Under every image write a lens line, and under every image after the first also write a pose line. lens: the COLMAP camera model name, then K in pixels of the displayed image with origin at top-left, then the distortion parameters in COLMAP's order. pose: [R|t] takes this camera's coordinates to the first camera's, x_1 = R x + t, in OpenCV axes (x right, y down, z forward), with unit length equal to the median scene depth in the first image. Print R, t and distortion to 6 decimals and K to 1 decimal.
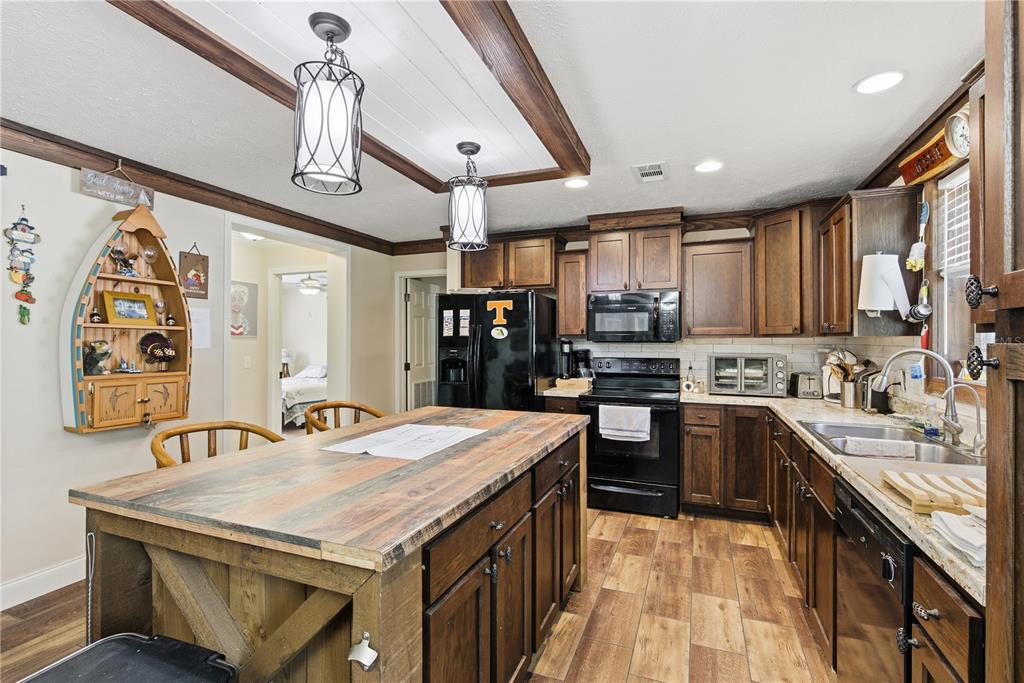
lens RADIAL K [[472.3, 0, 512.1], [0, 472.3, 342.2], [0, 0, 1]] dist [-0.000991, -0.000840]
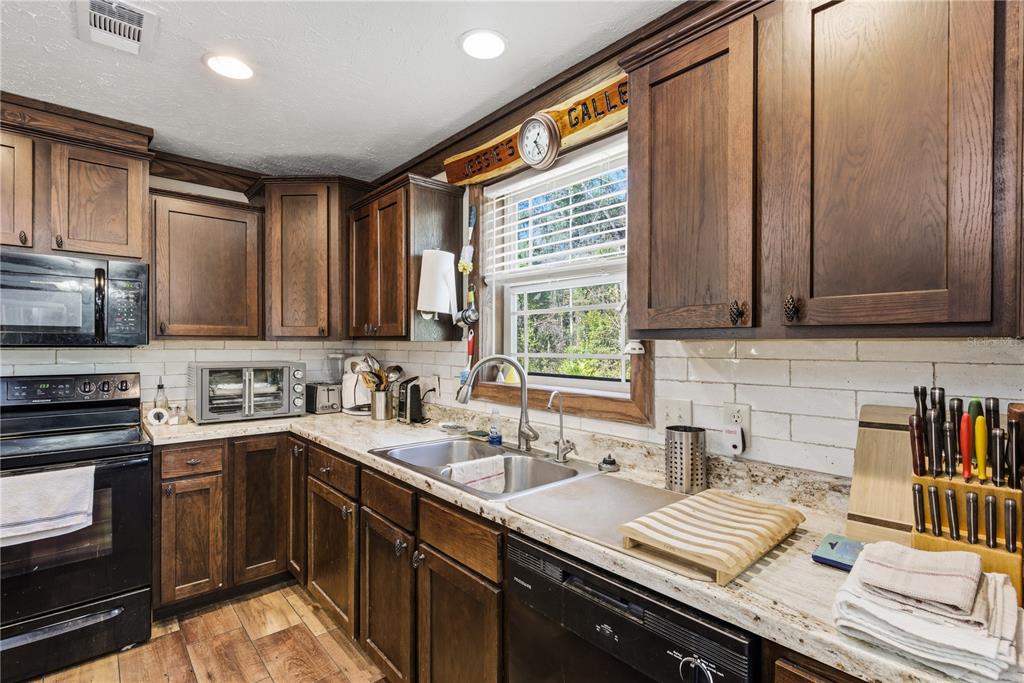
lens RADIAL K [[472.3, 0, 513.2], [0, 472.3, 346.6], [0, 0, 1]] dist [-0.000991, -0.000840]
pose [[0.445794, -0.002137, 0.895133, 0.019057], [-0.001933, 0.999993, 0.003350, -0.003618], [-0.895133, -0.003224, 0.445787, 0.325809]]
